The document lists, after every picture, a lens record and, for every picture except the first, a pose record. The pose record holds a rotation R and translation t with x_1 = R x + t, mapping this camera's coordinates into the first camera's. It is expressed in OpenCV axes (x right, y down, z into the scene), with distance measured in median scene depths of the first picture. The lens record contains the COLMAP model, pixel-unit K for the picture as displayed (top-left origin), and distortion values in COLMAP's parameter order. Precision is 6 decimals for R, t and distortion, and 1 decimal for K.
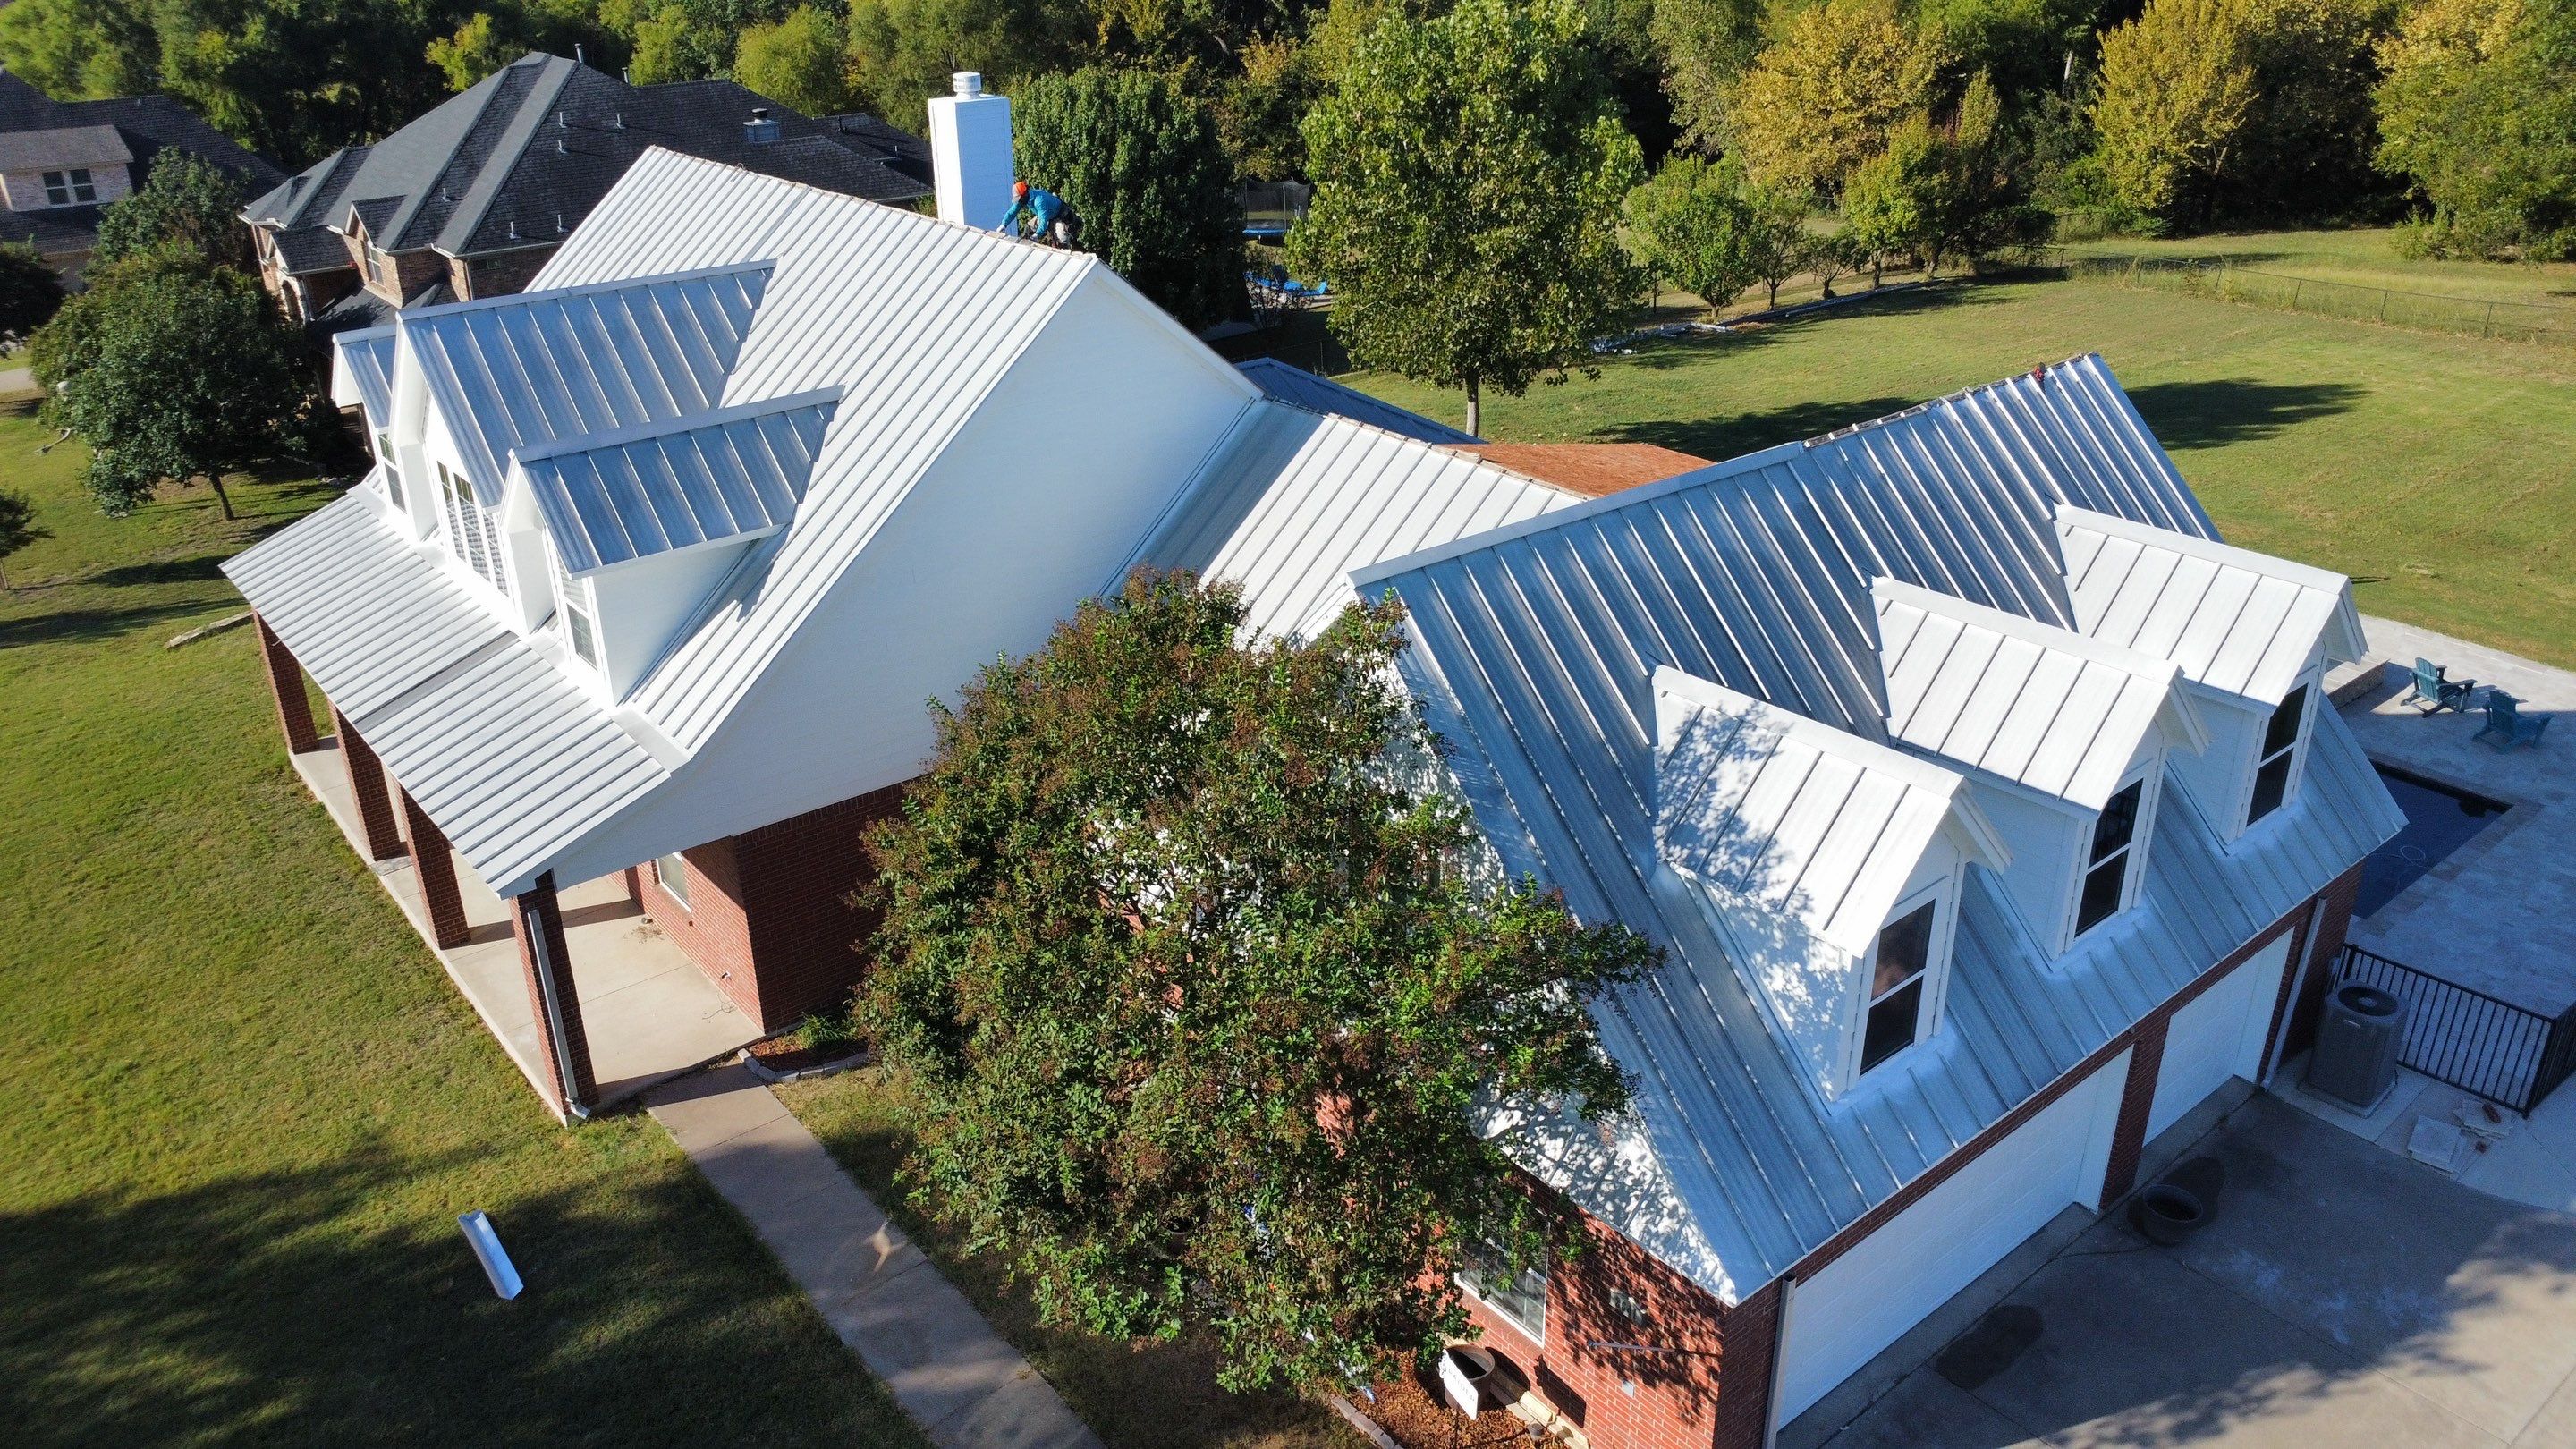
lens RADIAL K [[1871.8, 0, 1287.0], [0, 1871.8, 724.3], [0, 0, 1]] dist [-0.024710, -0.012650]
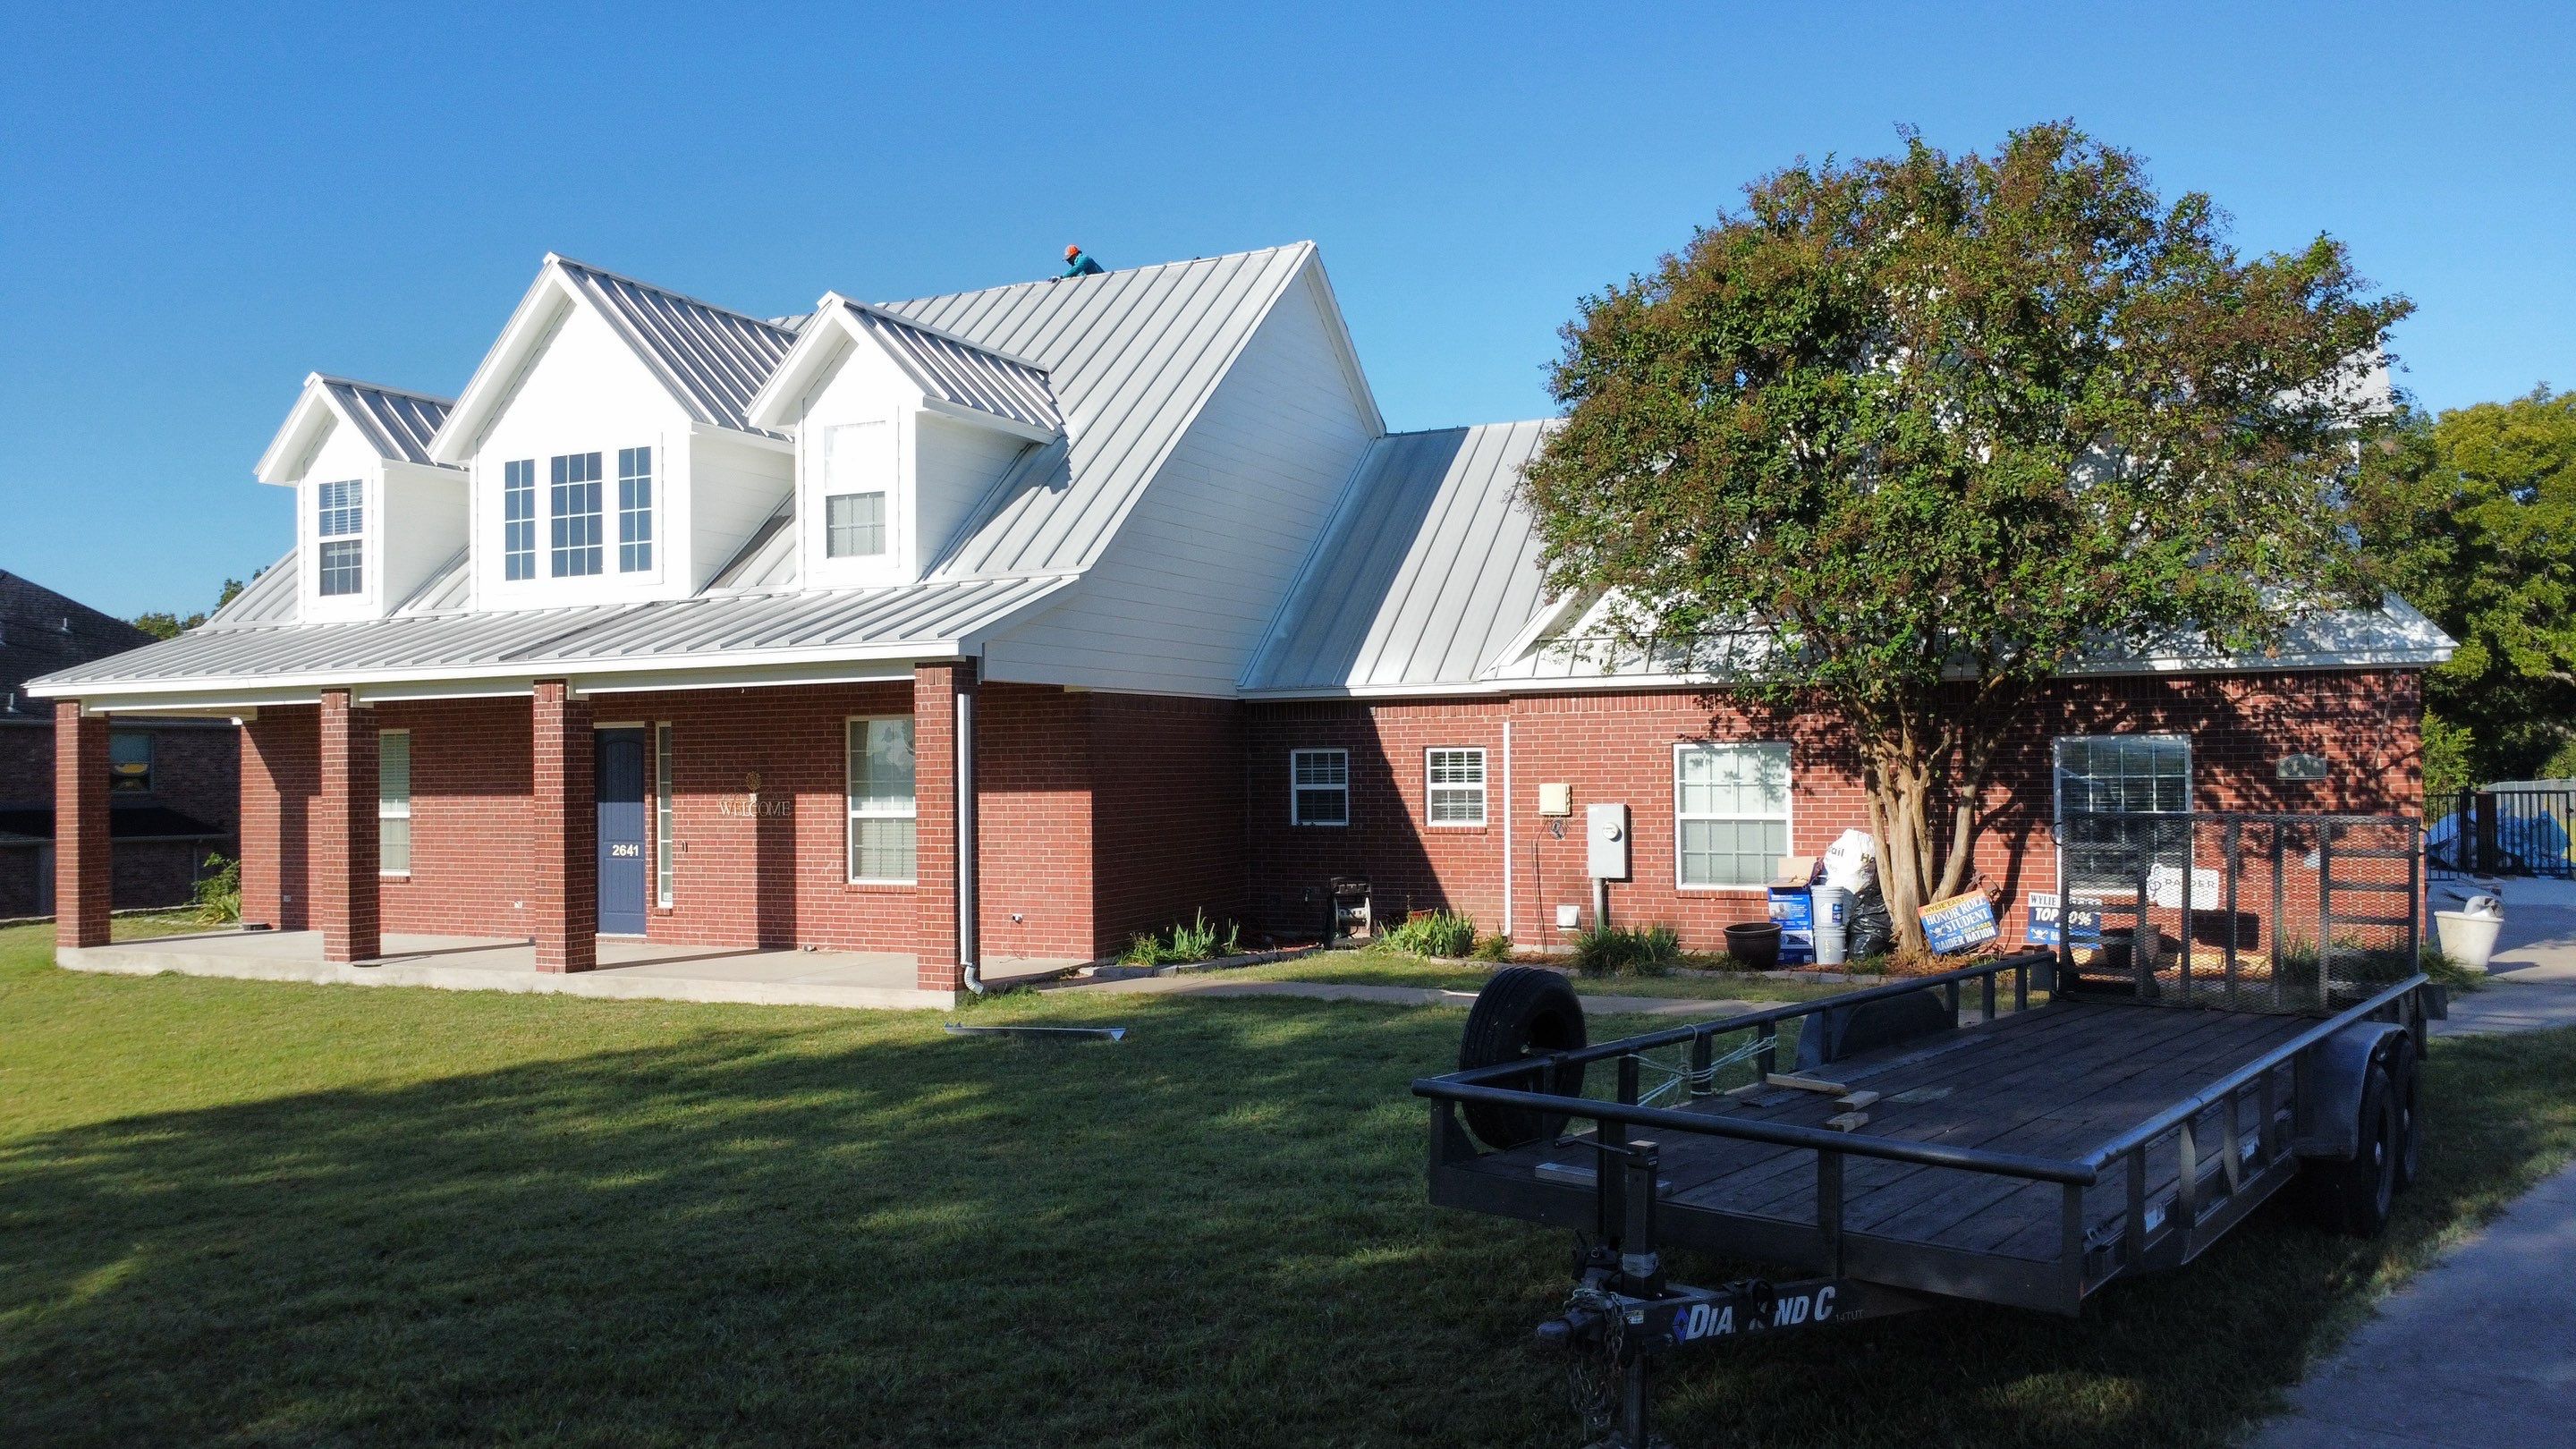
lens RADIAL K [[1871.8, 0, 1287.0], [0, 1871.8, 724.3], [0, 0, 1]] dist [-0.024710, -0.012650]
pose [[0.895612, 0.013300, 0.444638, -0.623002], [0.185357, 0.897487, -0.400201, 0.457545], [-0.404379, 0.440841, 0.801334, 0.262621]]
